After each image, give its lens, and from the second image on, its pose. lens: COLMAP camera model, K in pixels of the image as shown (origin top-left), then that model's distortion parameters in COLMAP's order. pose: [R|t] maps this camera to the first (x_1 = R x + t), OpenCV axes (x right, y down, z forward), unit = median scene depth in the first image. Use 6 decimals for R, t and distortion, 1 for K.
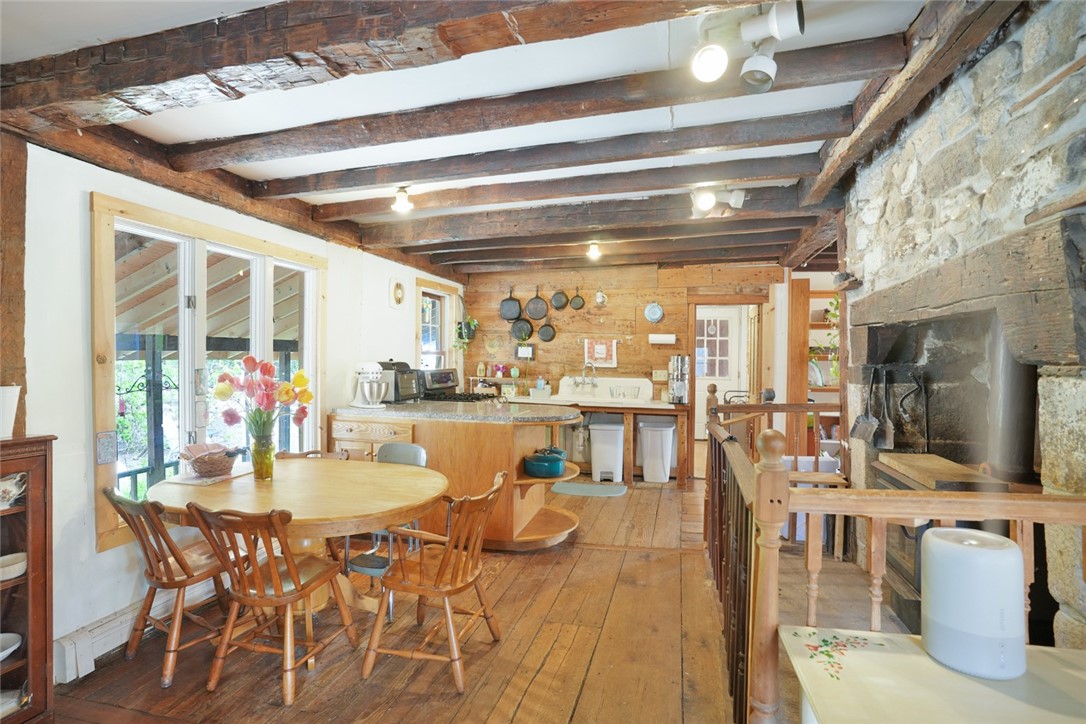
lens RADIAL K [[534.6, 0, 543.0], [0, 534.6, 362.0], [0, 0, 1]] dist [-0.037381, 0.000670]
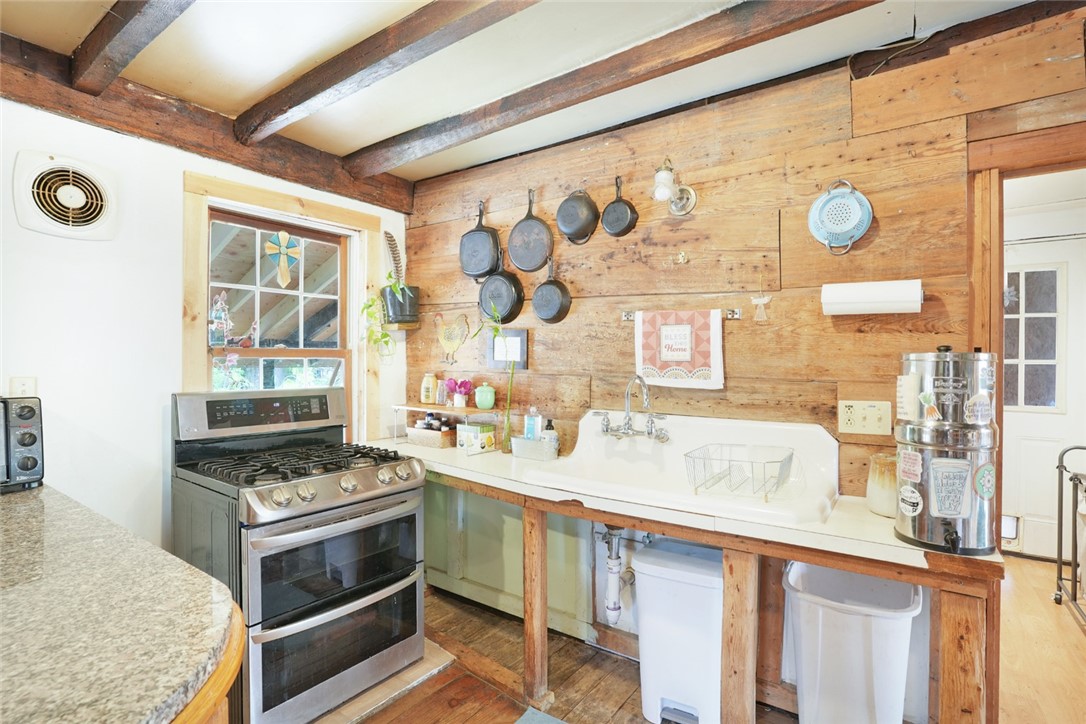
lens RADIAL K [[534.6, 0, 543.0], [0, 534.6, 362.0], [0, 0, 1]] dist [-0.037381, 0.000670]
pose [[0.938820, -0.004595, -0.344378, 0.144738], [0.000631, 0.999932, -0.011623, -0.003428], [0.344408, 0.010695, 0.938759, 0.627167]]
